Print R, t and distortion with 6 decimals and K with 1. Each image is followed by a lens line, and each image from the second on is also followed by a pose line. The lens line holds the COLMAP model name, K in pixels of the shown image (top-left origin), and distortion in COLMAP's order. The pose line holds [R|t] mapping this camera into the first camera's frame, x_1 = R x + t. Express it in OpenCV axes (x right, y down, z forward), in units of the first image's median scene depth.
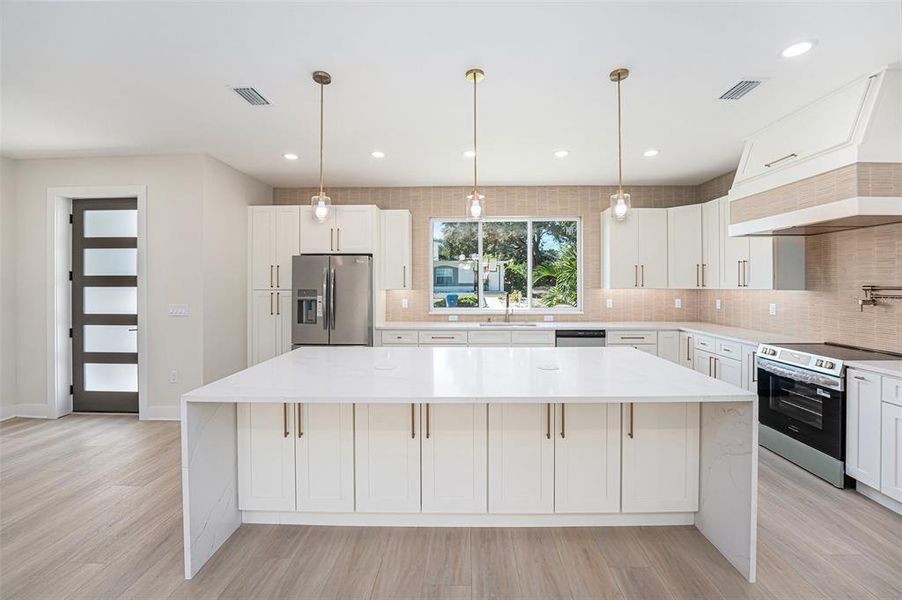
lens RADIAL K [[369.5, 0, 436.6], [0, 369.5, 280.8], [0, 0, 1]] dist [-0.012527, -0.001107]
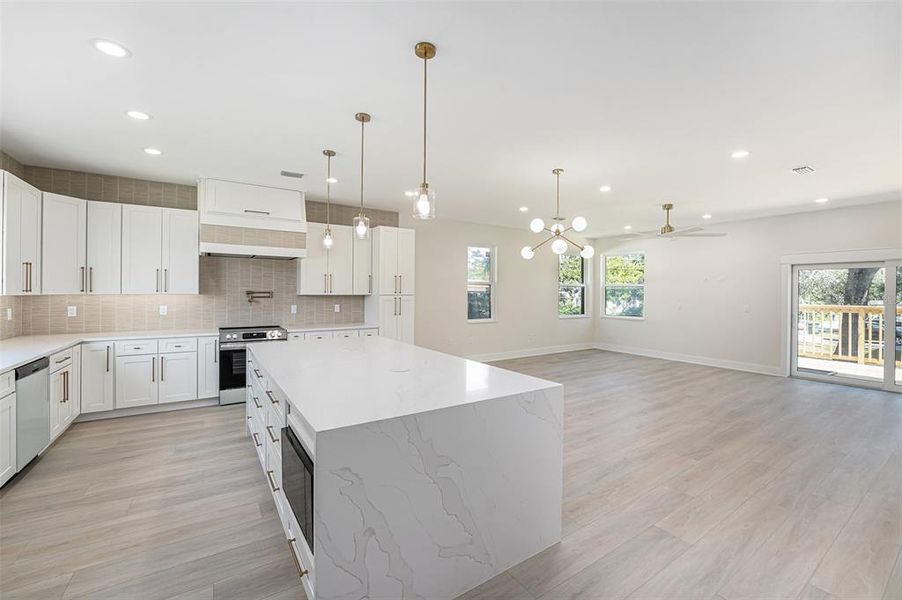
lens RADIAL K [[369.5, 0, 453.9], [0, 369.5, 295.2], [0, 0, 1]] dist [-0.012527, -0.001107]
pose [[-0.567916, -0.010835, 0.823015, -0.552526], [-0.011722, 0.999918, 0.005076, 0.008184], [-0.823003, -0.006765, -0.567997, 0.771940]]
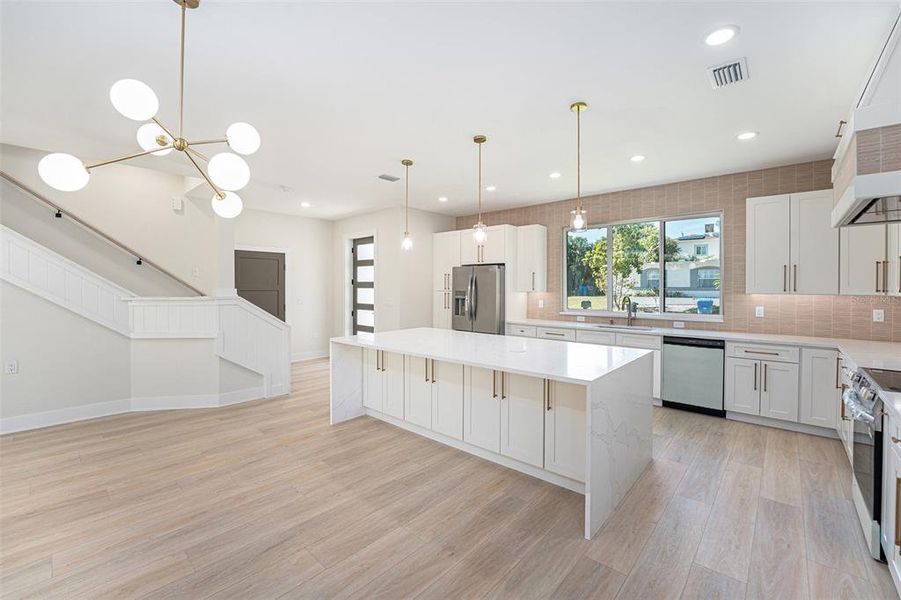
lens RADIAL K [[369.1, 0, 460.1], [0, 369.1, 287.4], [0, 0, 1]] dist [-0.012527, -0.001107]
pose [[0.774179, 0.004477, -0.632951, 0.528767], [0.001905, 0.999954, 0.009402, -0.002974], [0.632963, -0.008485, 0.774135, -0.078852]]
